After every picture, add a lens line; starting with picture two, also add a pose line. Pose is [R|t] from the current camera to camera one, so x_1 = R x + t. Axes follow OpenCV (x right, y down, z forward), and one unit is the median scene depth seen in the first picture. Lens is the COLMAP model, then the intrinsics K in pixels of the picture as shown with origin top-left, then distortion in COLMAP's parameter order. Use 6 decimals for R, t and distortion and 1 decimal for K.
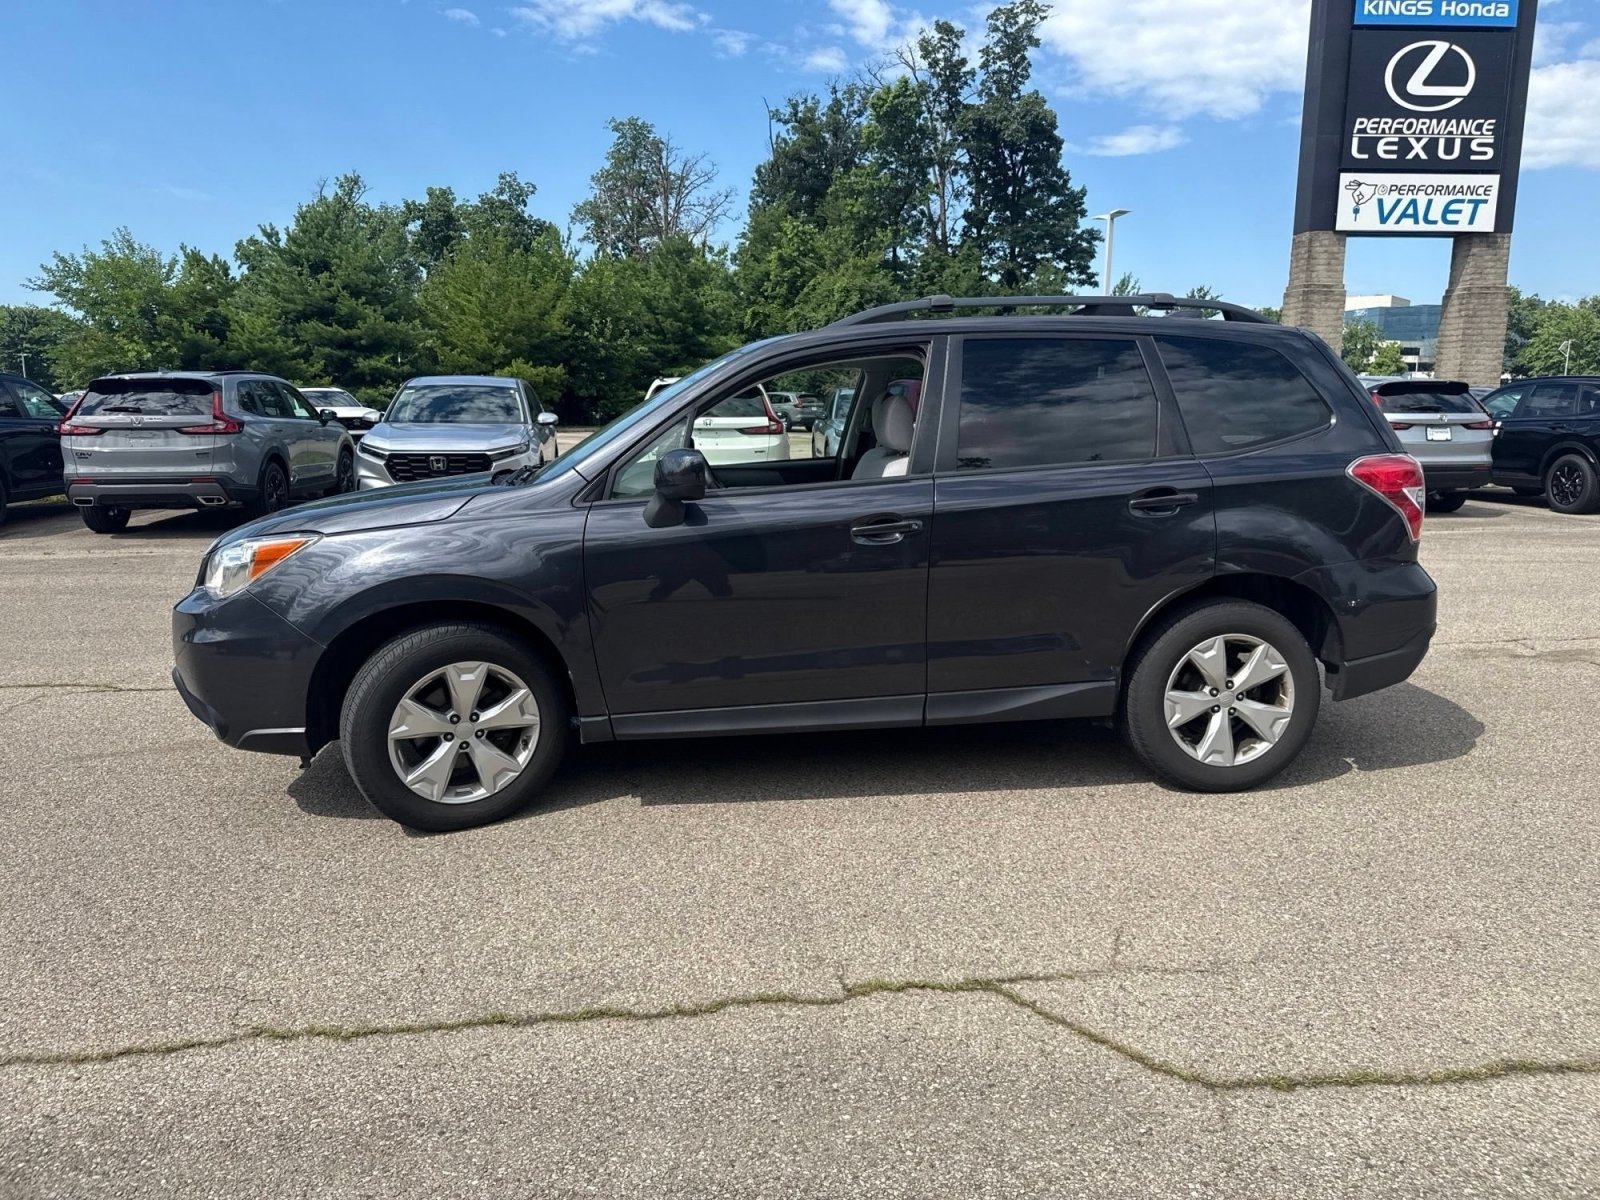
lens RADIAL K [[1125.8, 0, 813.1], [0, 1125.8, 599.7], [0, 0, 1]] dist [0.014765, -0.020953]
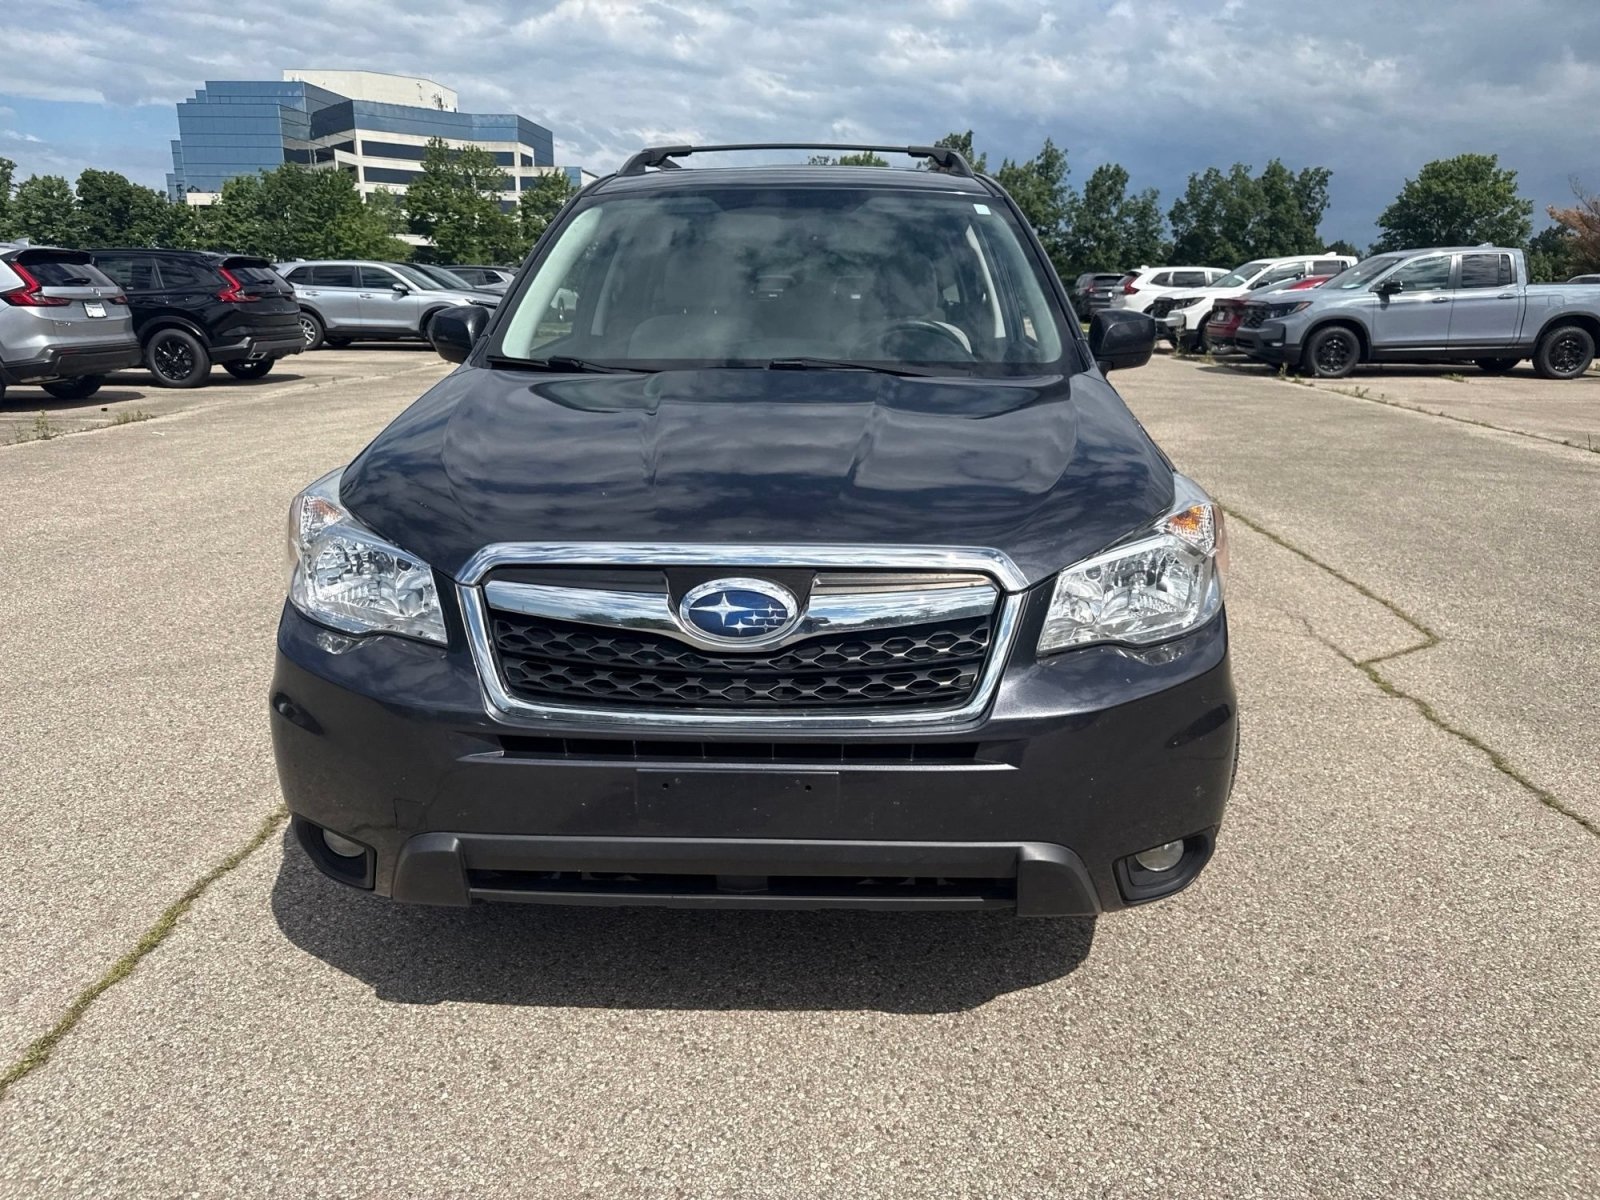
lens RADIAL K [[1125.8, 0, 813.9], [0, 1125.8, 605.8], [0, 0, 1]] dist [0.014765, -0.020953]
pose [[0.154237, -0.264189, 0.952058, -0.096719], [0.160392, 0.957502, 0.239716, -0.015002], [-0.974928, 0.115729, 0.190056, 0.099490]]
